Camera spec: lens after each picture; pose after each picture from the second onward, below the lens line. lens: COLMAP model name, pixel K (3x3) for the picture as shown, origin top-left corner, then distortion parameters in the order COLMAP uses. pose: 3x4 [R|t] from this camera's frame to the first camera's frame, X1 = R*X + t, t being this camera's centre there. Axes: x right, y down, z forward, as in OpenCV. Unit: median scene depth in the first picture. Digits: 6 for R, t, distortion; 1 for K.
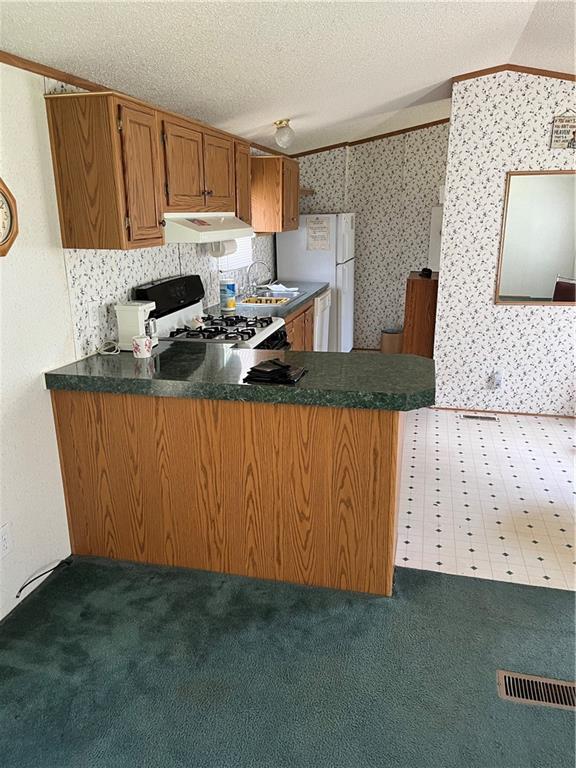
lens RADIAL K [[595.4, 0, 291.5], [0, 595.4, 384.5], [0, 0, 1]] dist [0.079991, -0.113435]
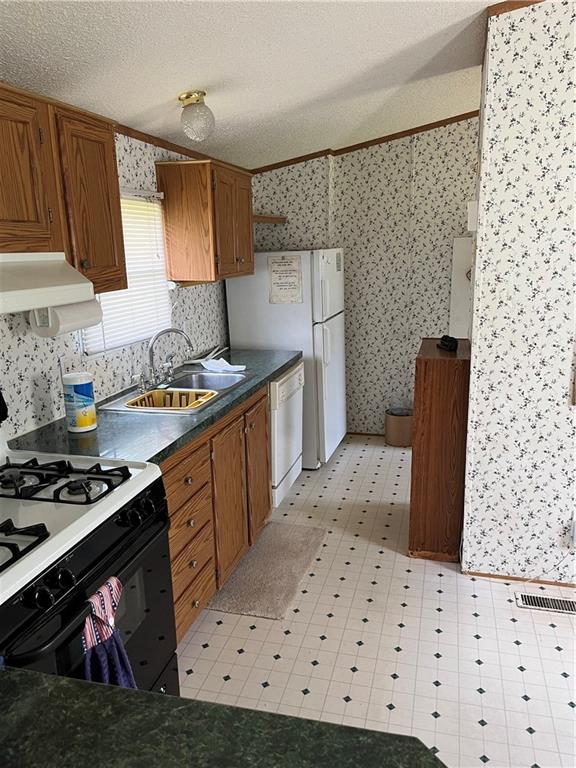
lens RADIAL K [[595.4, 0, 291.5], [0, 595.4, 384.5], [0, 0, 1]] dist [0.079991, -0.113435]
pose [[0.999396, -0.010352, -0.033185, 0.086747], [0.008534, 0.998478, -0.054479, -0.114952], [0.033698, 0.054162, 0.997963, 0.395918]]
